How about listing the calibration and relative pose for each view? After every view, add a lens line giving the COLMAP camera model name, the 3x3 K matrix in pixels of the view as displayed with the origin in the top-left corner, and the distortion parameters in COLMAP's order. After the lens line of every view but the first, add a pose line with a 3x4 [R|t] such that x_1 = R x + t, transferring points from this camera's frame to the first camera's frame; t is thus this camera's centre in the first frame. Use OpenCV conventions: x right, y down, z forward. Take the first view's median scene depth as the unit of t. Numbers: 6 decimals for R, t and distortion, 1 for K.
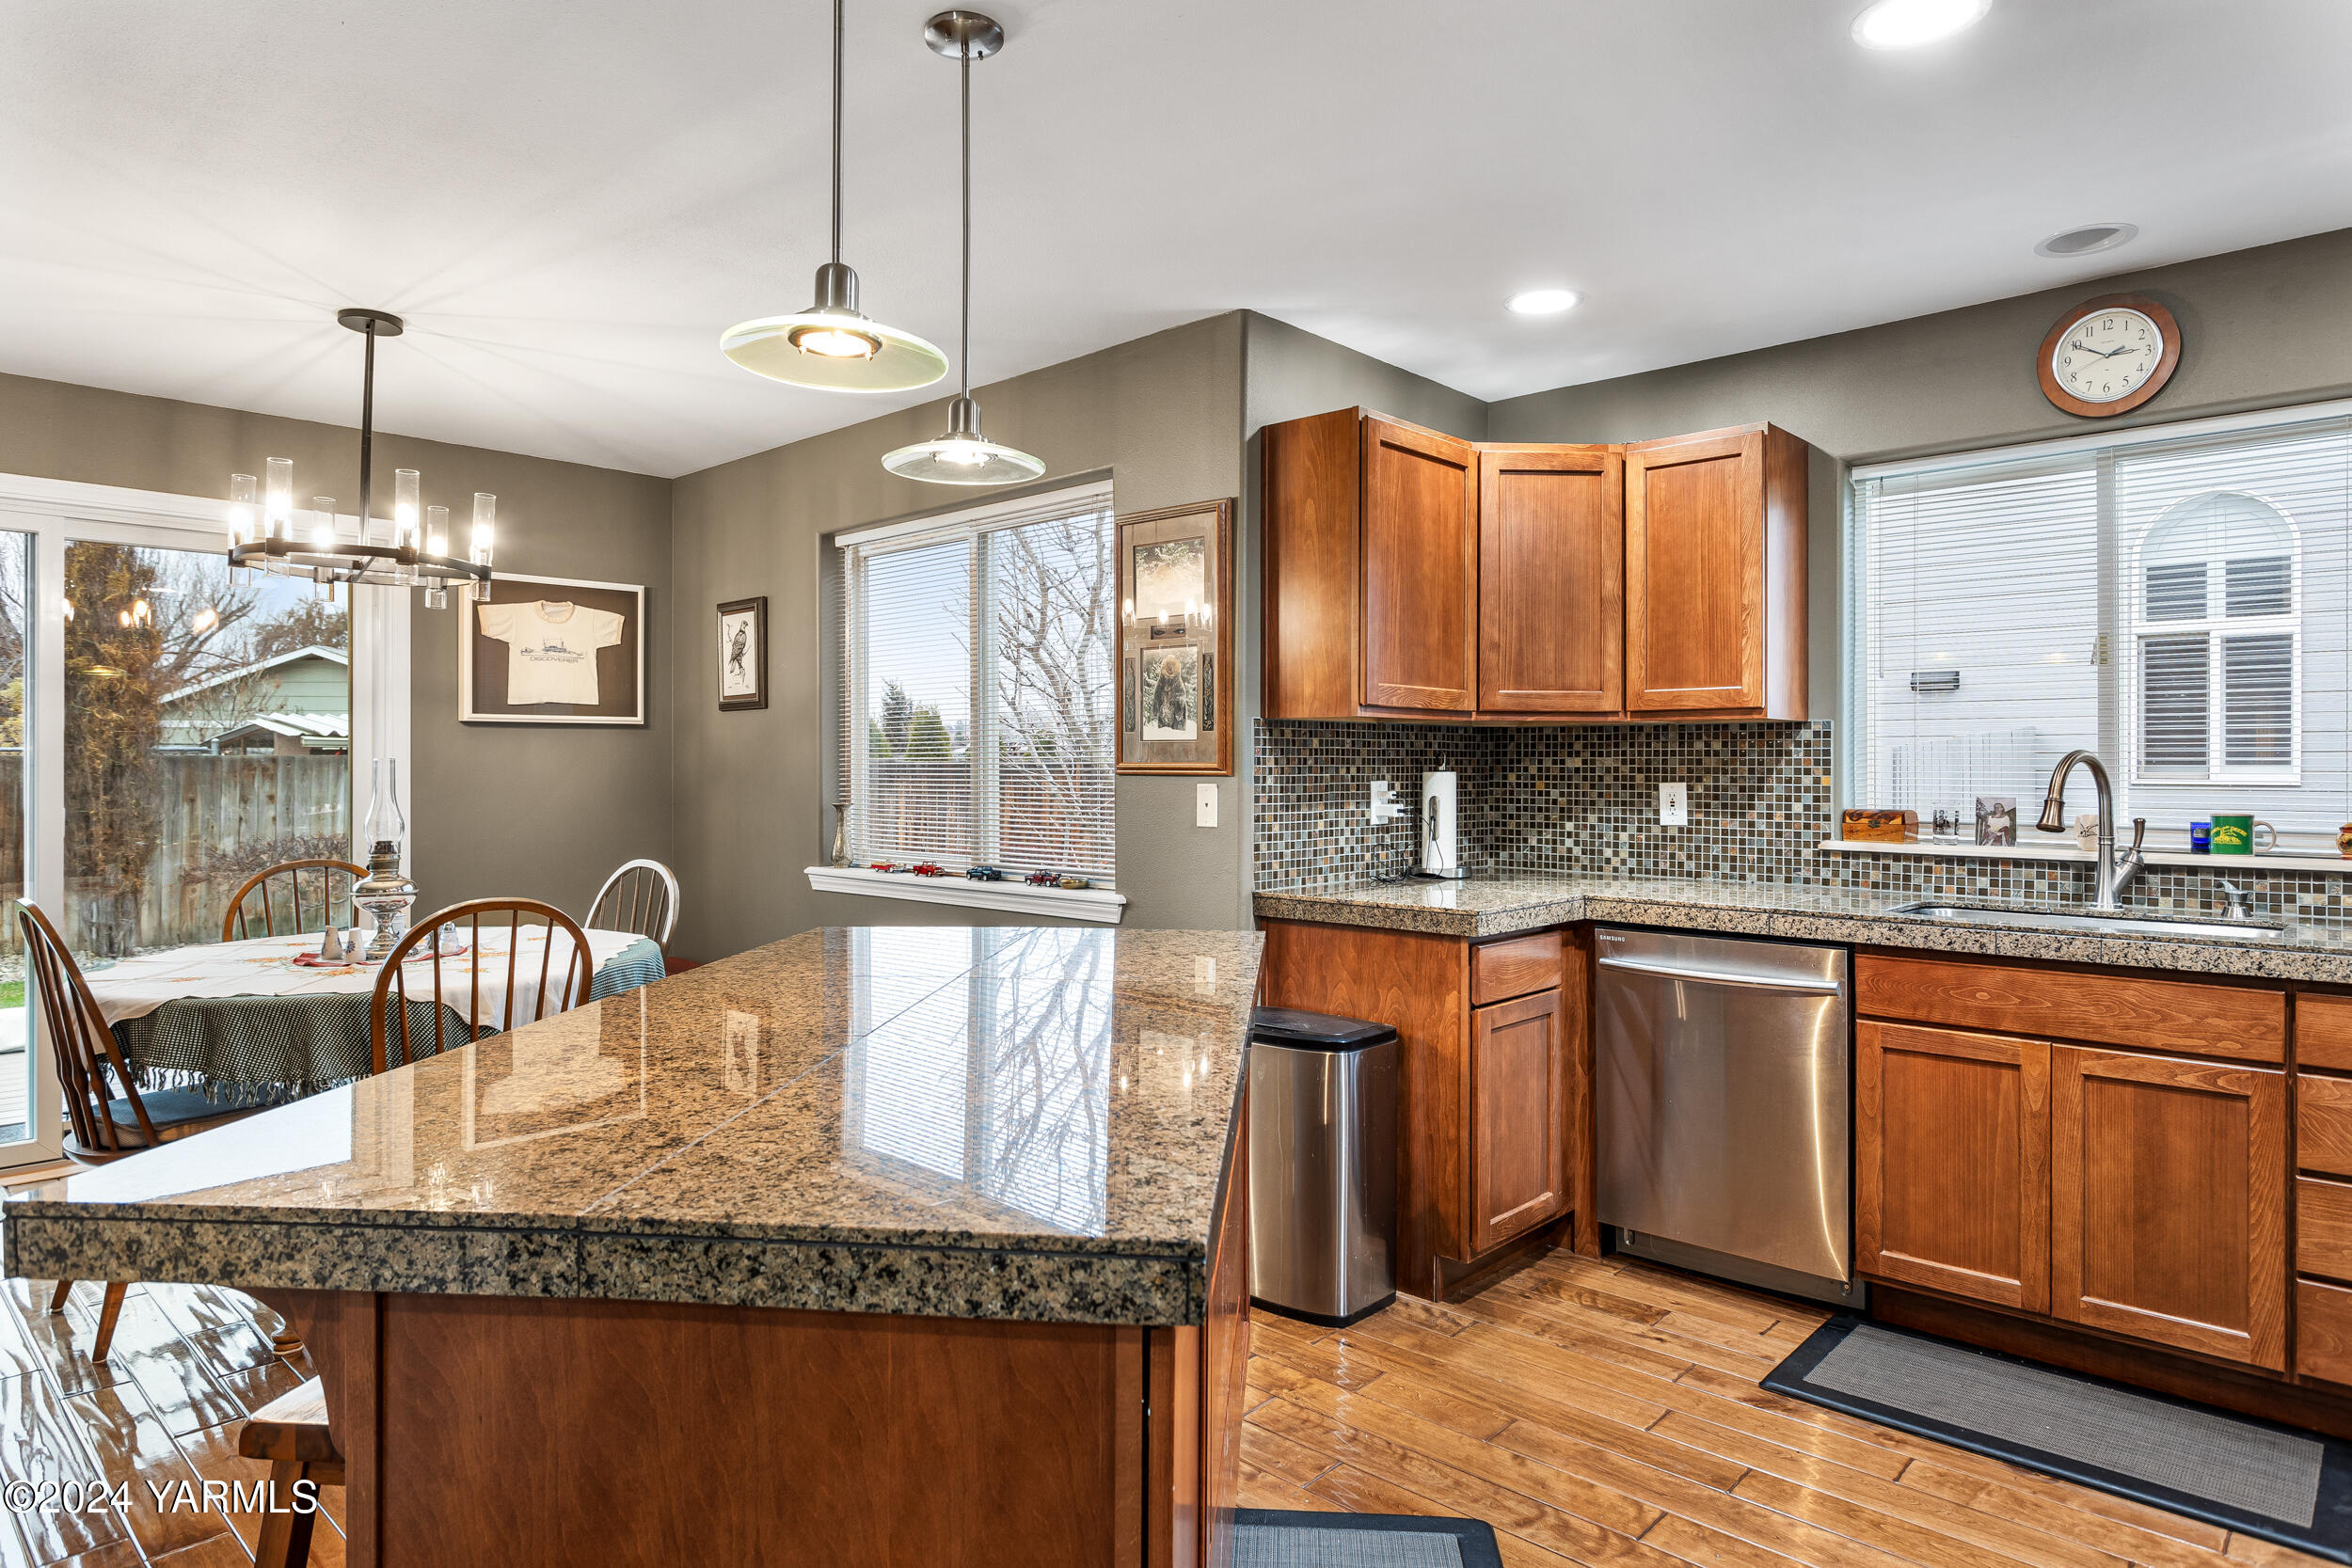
lens RADIAL K [[1380.0, 0, 1196.3], [0, 1380.0, 766.2], [0, 0, 1]] dist [-0.001899, 0.005749]
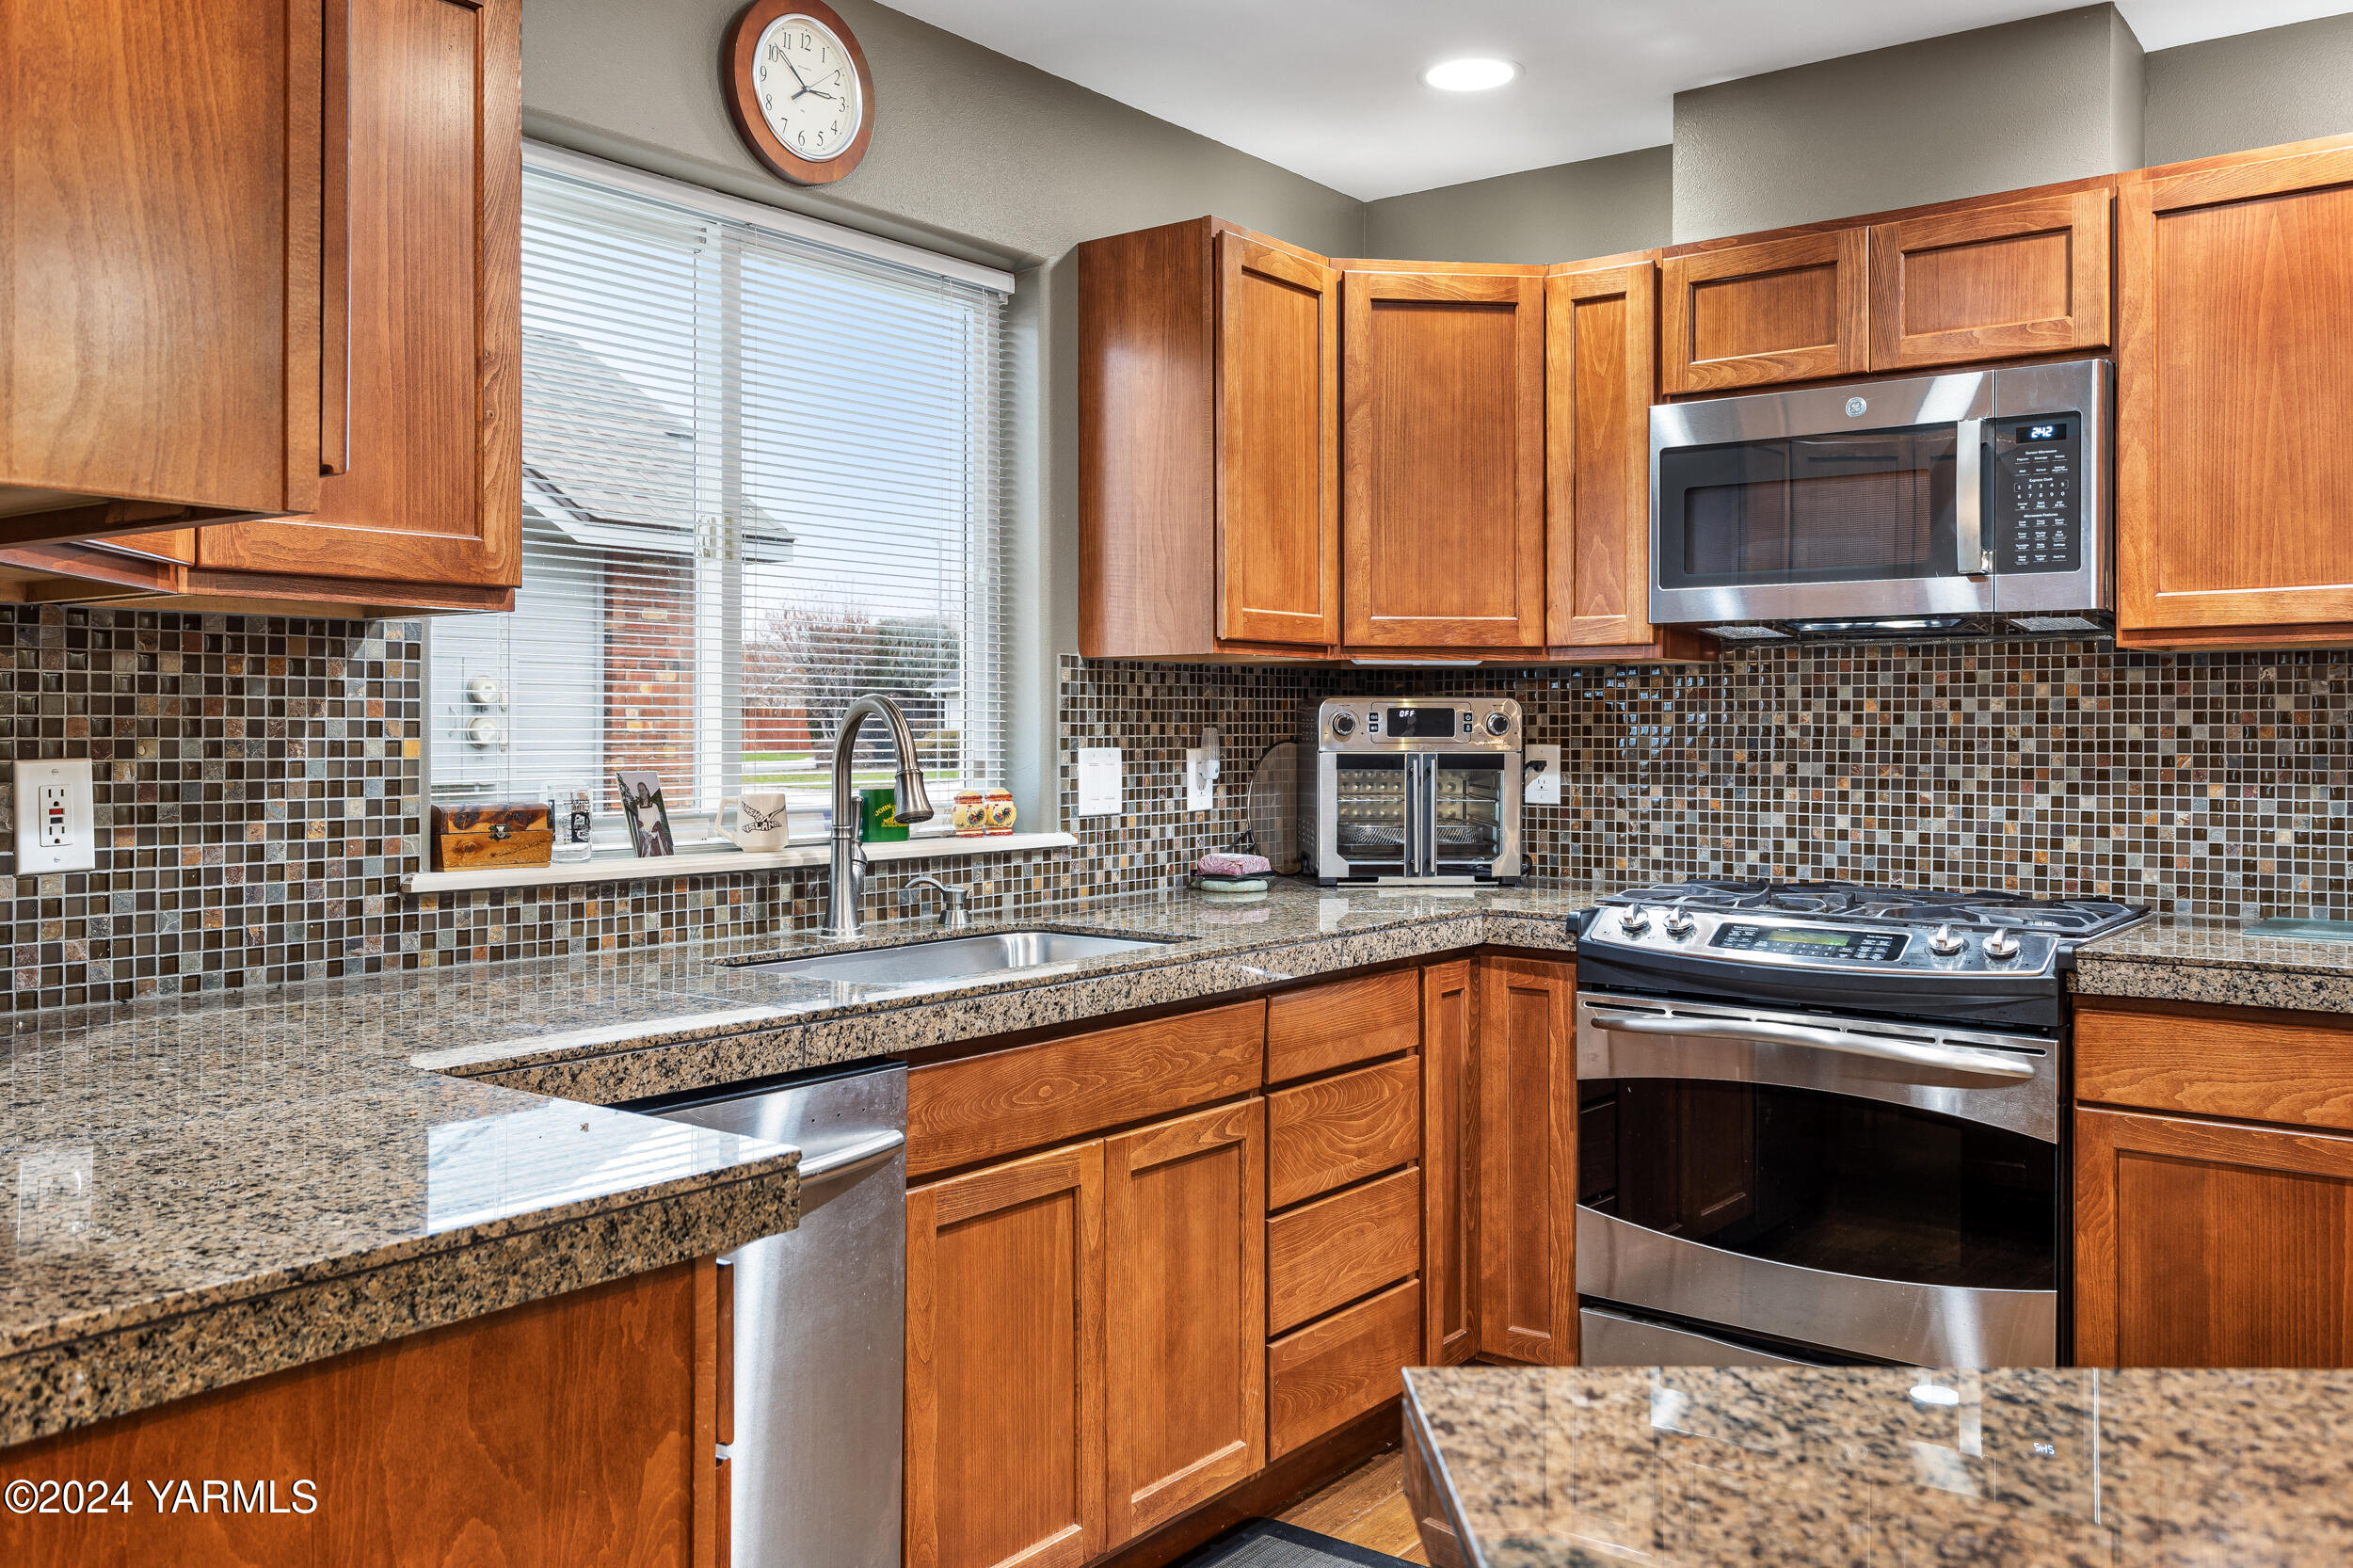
lens RADIAL K [[1883.5, 0, 1179.0], [0, 1883.5, 734.6], [0, 0, 1]] dist [0.011226, 0.007208]
pose [[-0.083721, -0.005920, 0.996472, -0.228009], [-0.002389, 0.999981, 0.005740, 0.001472], [-0.996486, -0.001900, -0.083733, 0.841475]]
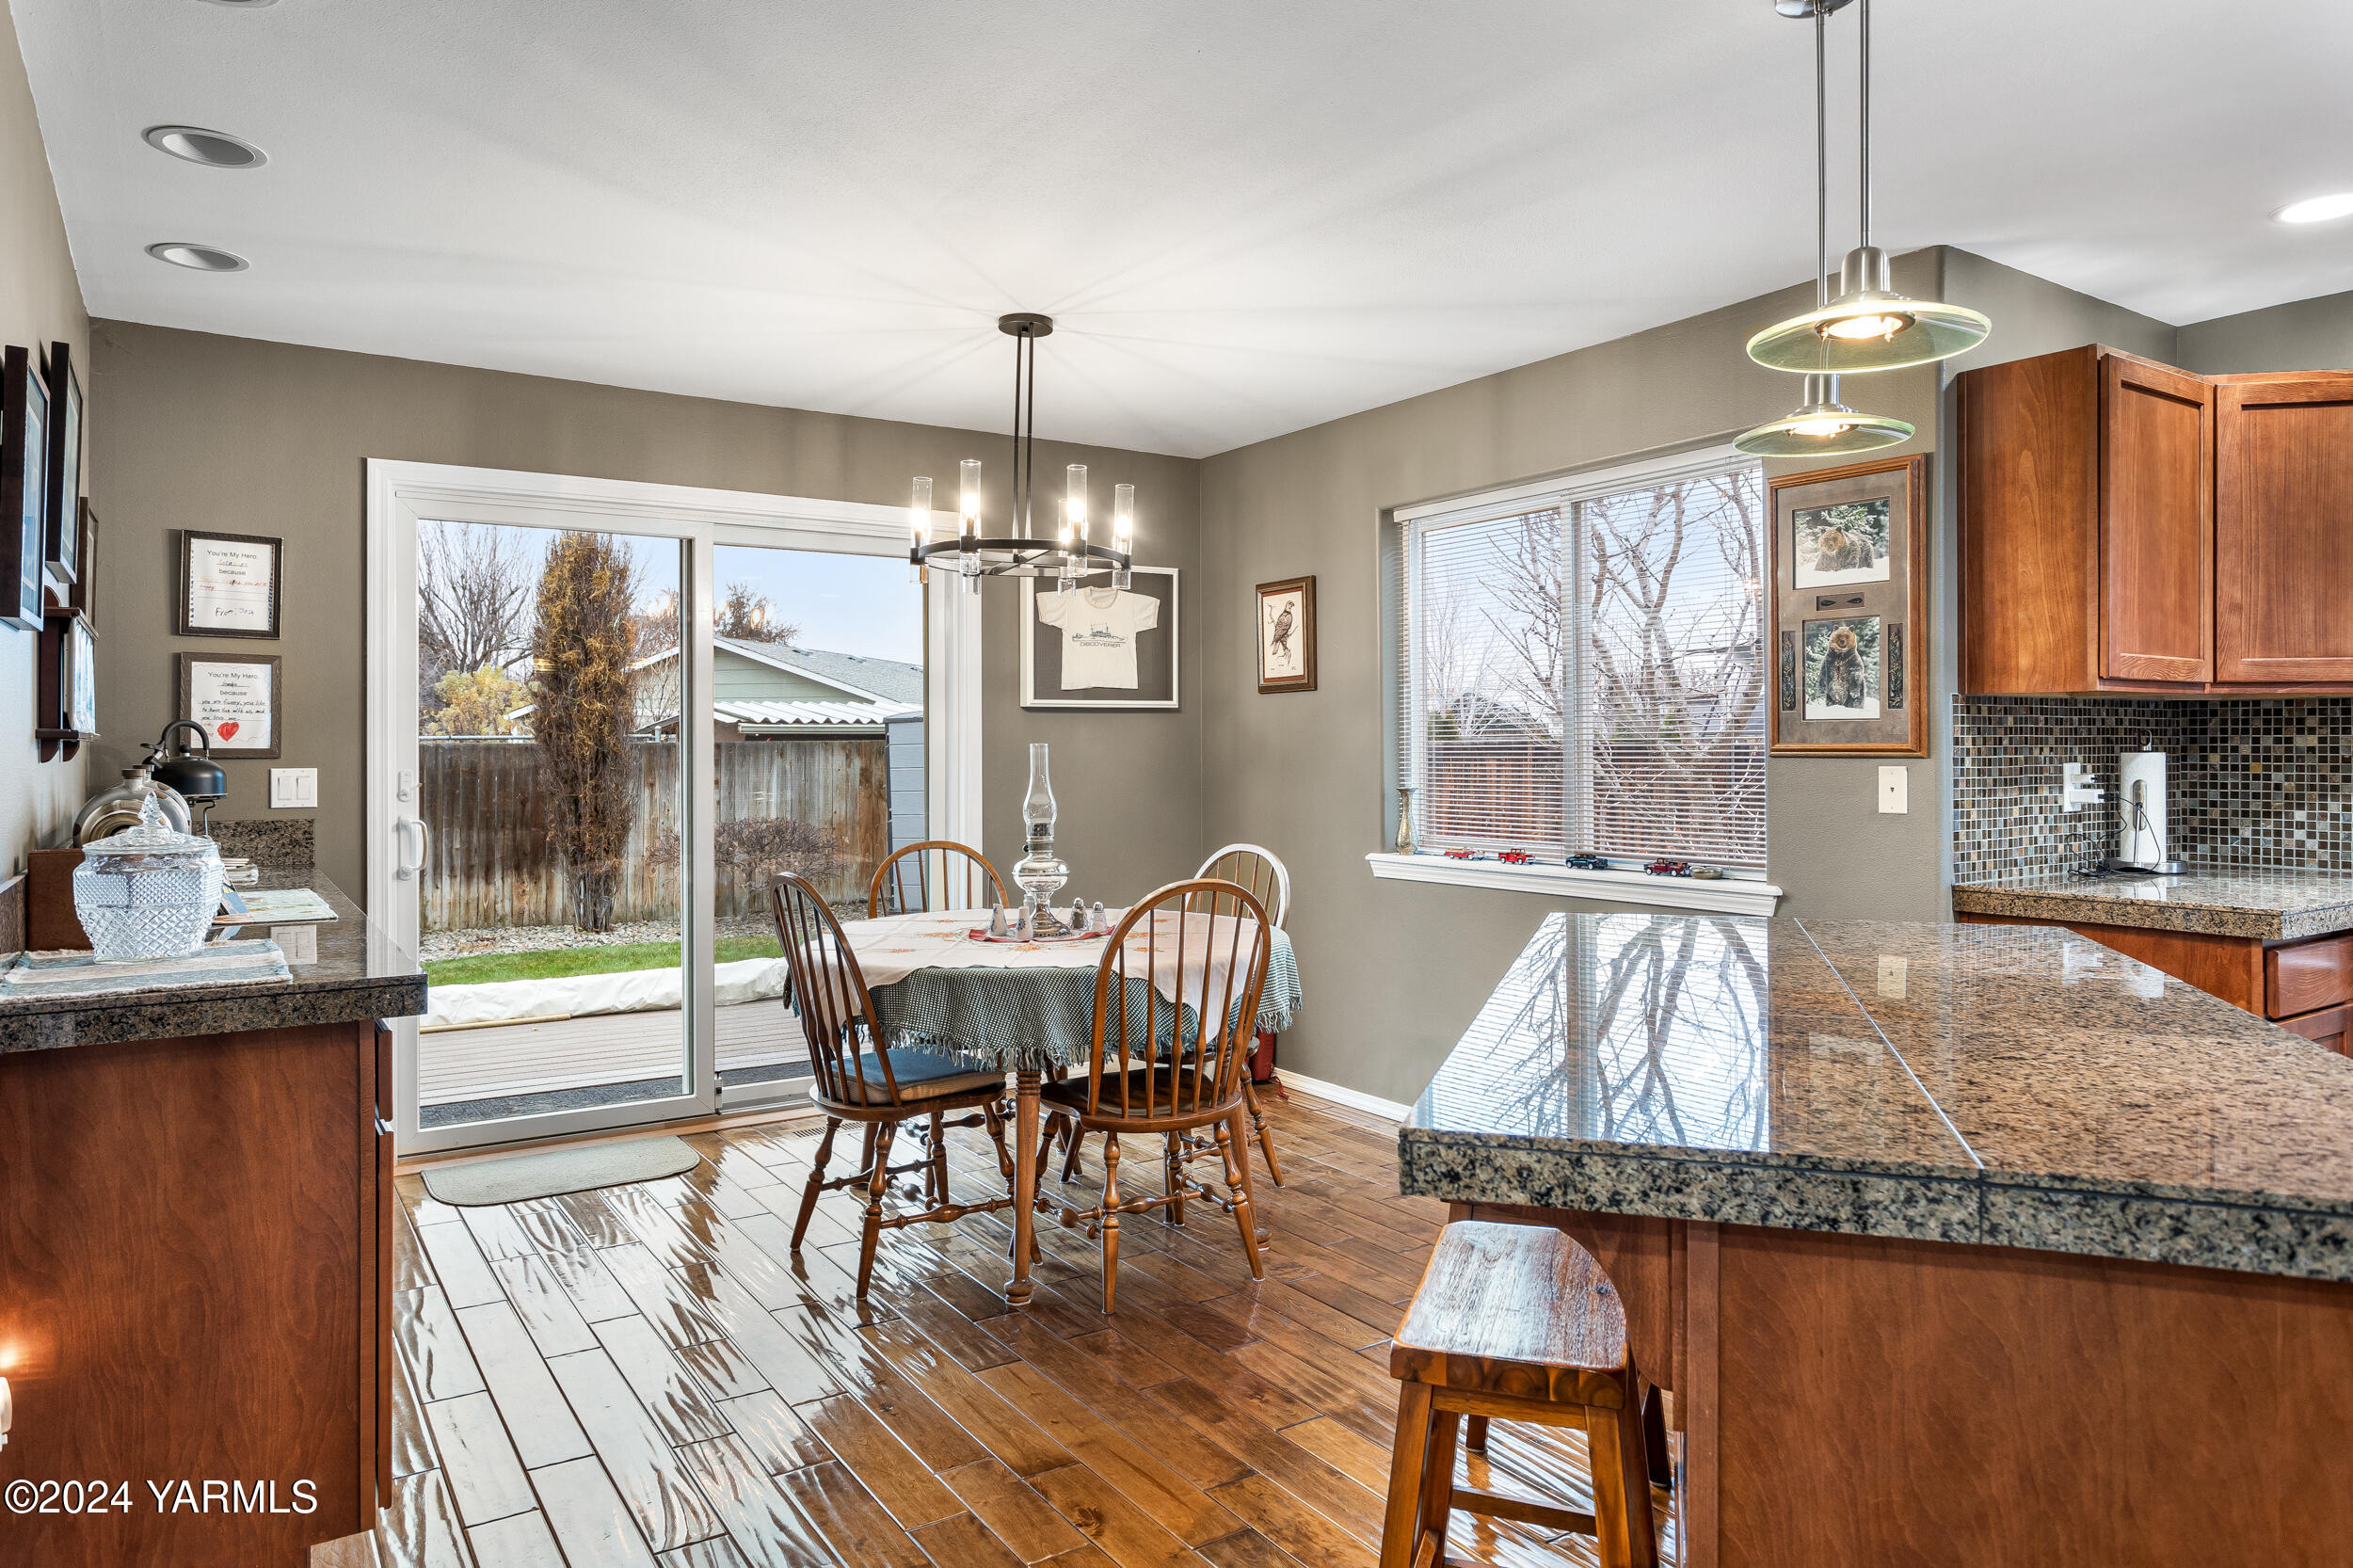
lens RADIAL K [[1512.2, 0, 1186.5], [0, 1512.2, 736.0], [0, 0, 1]] dist [0.001689, 0.003569]
pose [[0.973533, -0.007130, -0.228435, -0.223532], [0.005314, 0.999949, -0.008564, -0.001369], [0.228484, 0.007123, 0.973522, -0.084659]]
